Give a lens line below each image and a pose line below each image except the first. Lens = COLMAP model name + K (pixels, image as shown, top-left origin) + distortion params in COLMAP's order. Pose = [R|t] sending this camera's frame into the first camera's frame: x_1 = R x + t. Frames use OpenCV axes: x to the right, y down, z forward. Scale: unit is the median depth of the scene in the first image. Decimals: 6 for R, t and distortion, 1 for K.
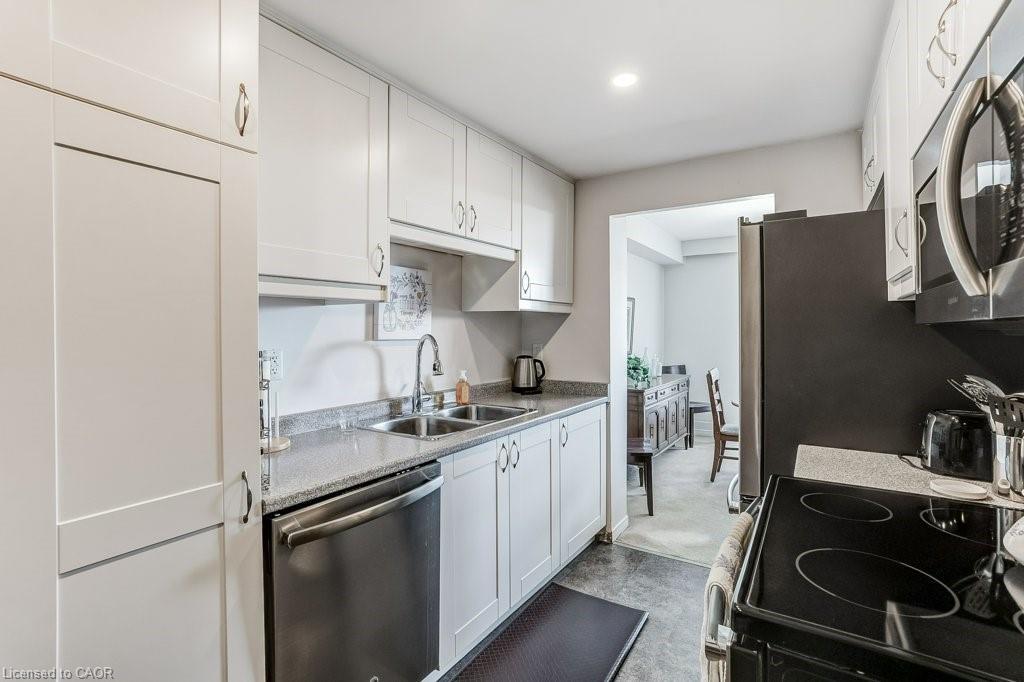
lens RADIAL K [[474.0, 0, 520.5], [0, 474.0, 326.6], [0, 0, 1]] dist [-0.063920, 0.033051]
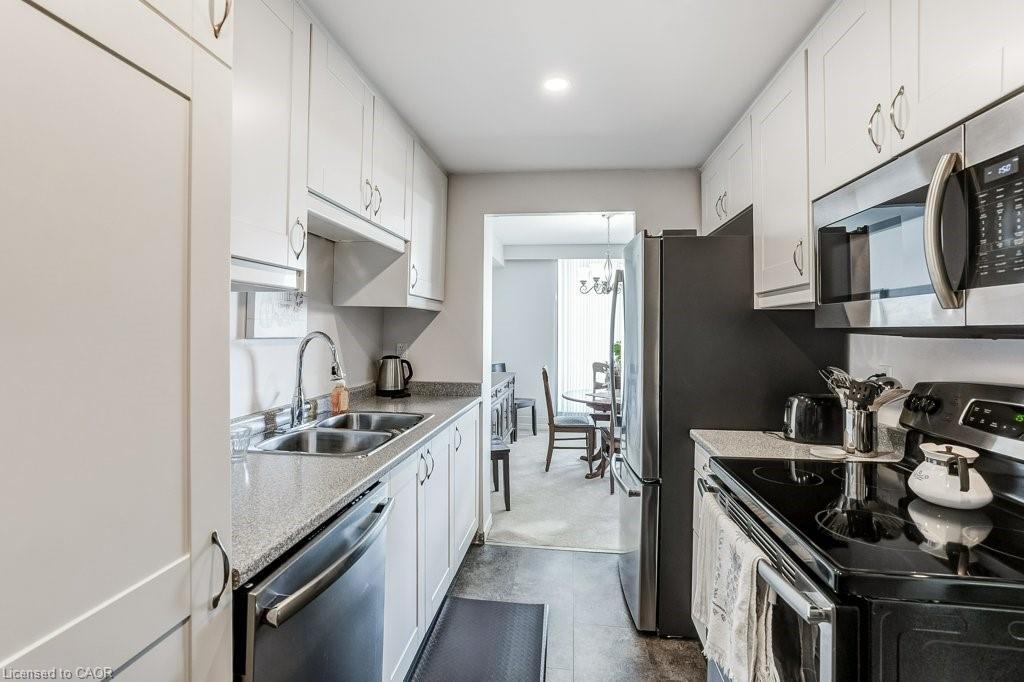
lens RADIAL K [[474.0, 0, 520.5], [0, 474.0, 326.6], [0, 0, 1]] dist [-0.063920, 0.033051]
pose [[0.900611, 0.015336, 0.434356, -0.202274], [-0.016106, 0.999868, -0.001909, 0.002639], [-0.434328, -0.005276, 0.900739, 0.082424]]
